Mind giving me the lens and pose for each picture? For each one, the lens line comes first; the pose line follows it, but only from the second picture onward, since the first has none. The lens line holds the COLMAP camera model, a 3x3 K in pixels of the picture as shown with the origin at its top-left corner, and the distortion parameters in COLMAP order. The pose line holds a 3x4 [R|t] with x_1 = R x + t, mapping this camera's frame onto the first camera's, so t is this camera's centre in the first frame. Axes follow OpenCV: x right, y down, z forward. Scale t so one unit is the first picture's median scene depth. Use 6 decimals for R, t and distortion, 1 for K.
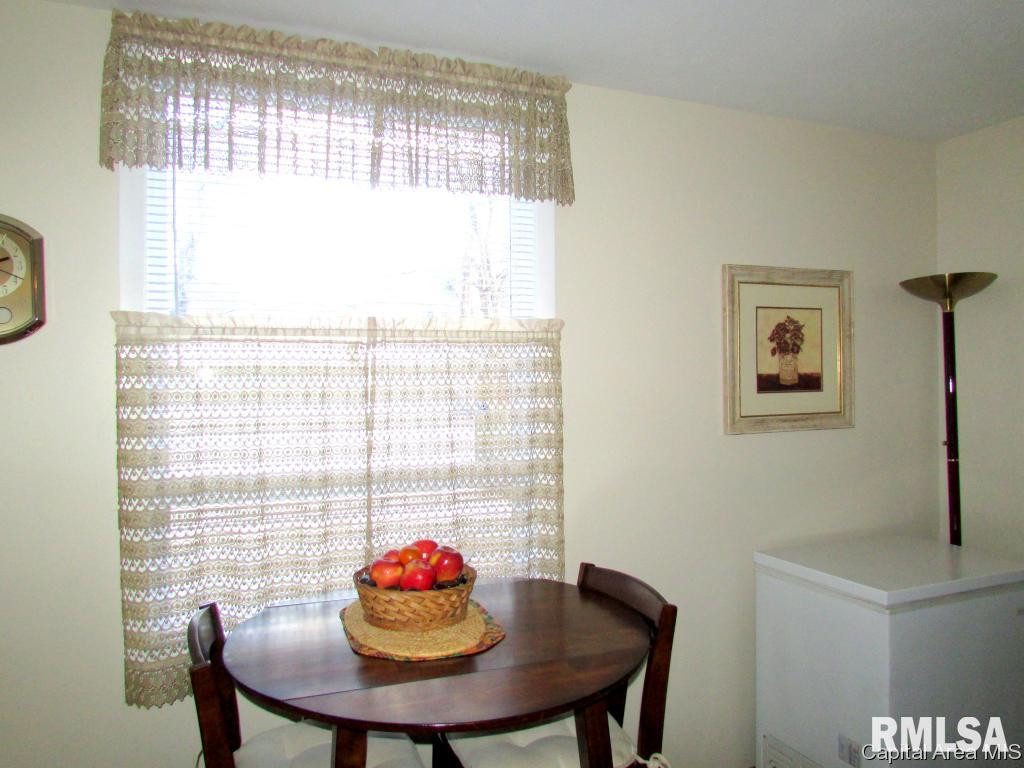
lens RADIAL K [[734.8, 0, 515.9], [0, 734.8, 382.3], [0, 0, 1]] dist [-0.031952, 0.009214]
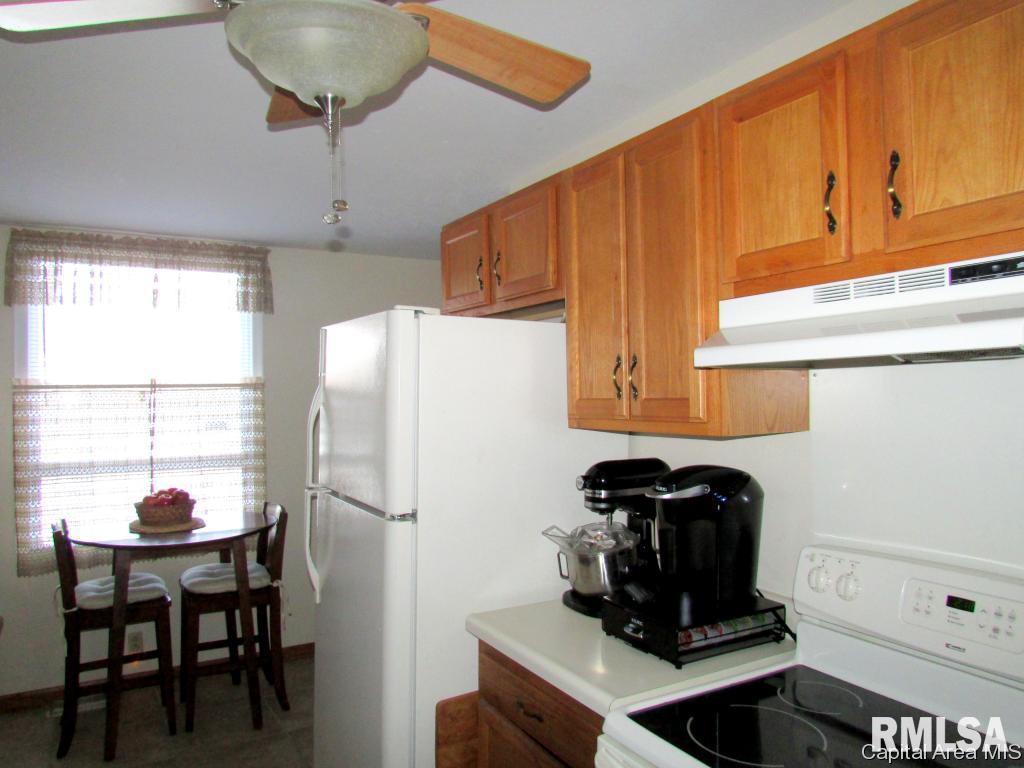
lens RADIAL K [[734.8, 0, 508.7], [0, 734.8, 383.1], [0, 0, 1]] dist [-0.031952, 0.009214]
pose [[0.986752, 0.000135, 0.162236, 0.444419], [0.000948, 0.999978, -0.006601, -0.065416], [-0.162233, 0.006668, 0.986730, -1.118259]]
